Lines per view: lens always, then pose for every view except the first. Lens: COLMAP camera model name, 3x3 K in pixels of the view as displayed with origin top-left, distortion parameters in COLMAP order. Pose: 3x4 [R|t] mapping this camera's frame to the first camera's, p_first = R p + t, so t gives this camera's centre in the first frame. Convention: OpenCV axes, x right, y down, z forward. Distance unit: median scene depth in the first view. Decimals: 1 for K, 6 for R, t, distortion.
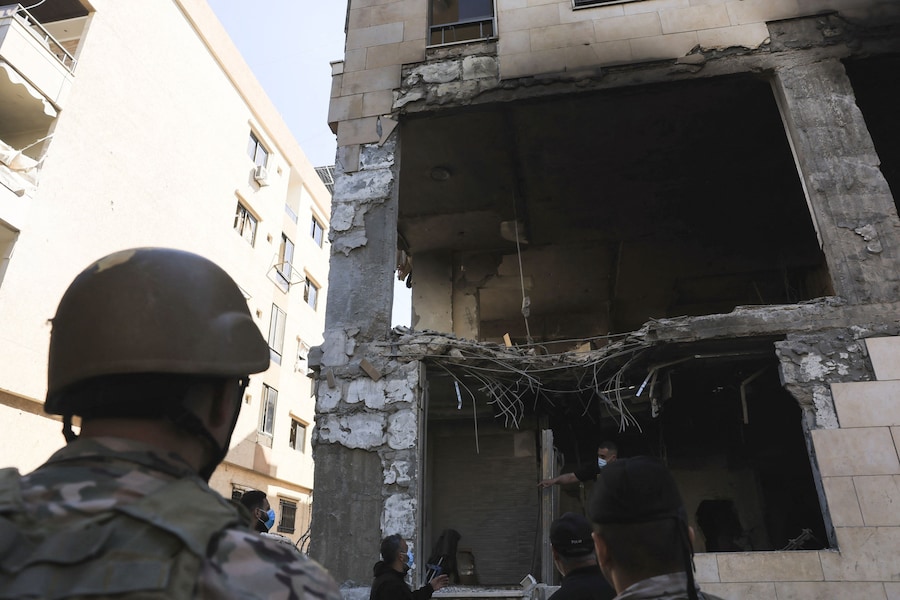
lens RADIAL K [[611.9, 0, 450.0], [0, 611.9, 300.0], [0, 0, 1]] dist [-0.112684, 0.085201]
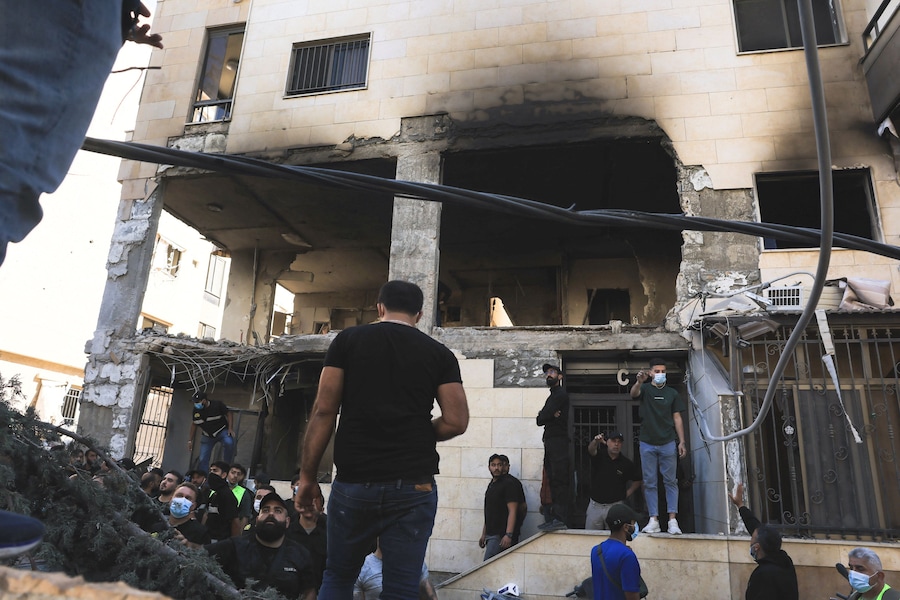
lens RADIAL K [[611.9, 0, 450.0], [0, 611.9, 300.0], [0, 0, 1]] dist [-0.112684, 0.085201]
pose [[0.998723, 0.033510, -0.037808, 0.726121], [-0.028274, 0.990924, 0.131413, -0.242038], [0.041869, -0.130176, 0.990606, -0.457138]]
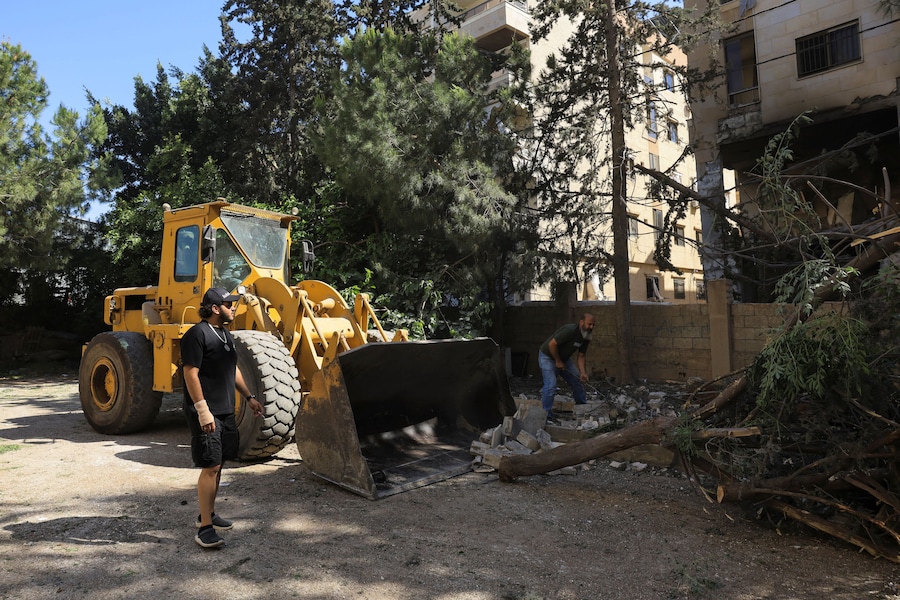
lens RADIAL K [[611.9, 0, 450.0], [0, 611.9, 300.0], [0, 0, 1]] dist [-0.112684, 0.085201]
pose [[0.826009, -0.051520, -0.561298, 0.362826], [0.262194, 0.916638, 0.301711, -0.809498], [0.498963, -0.396385, 0.770659, -1.769392]]
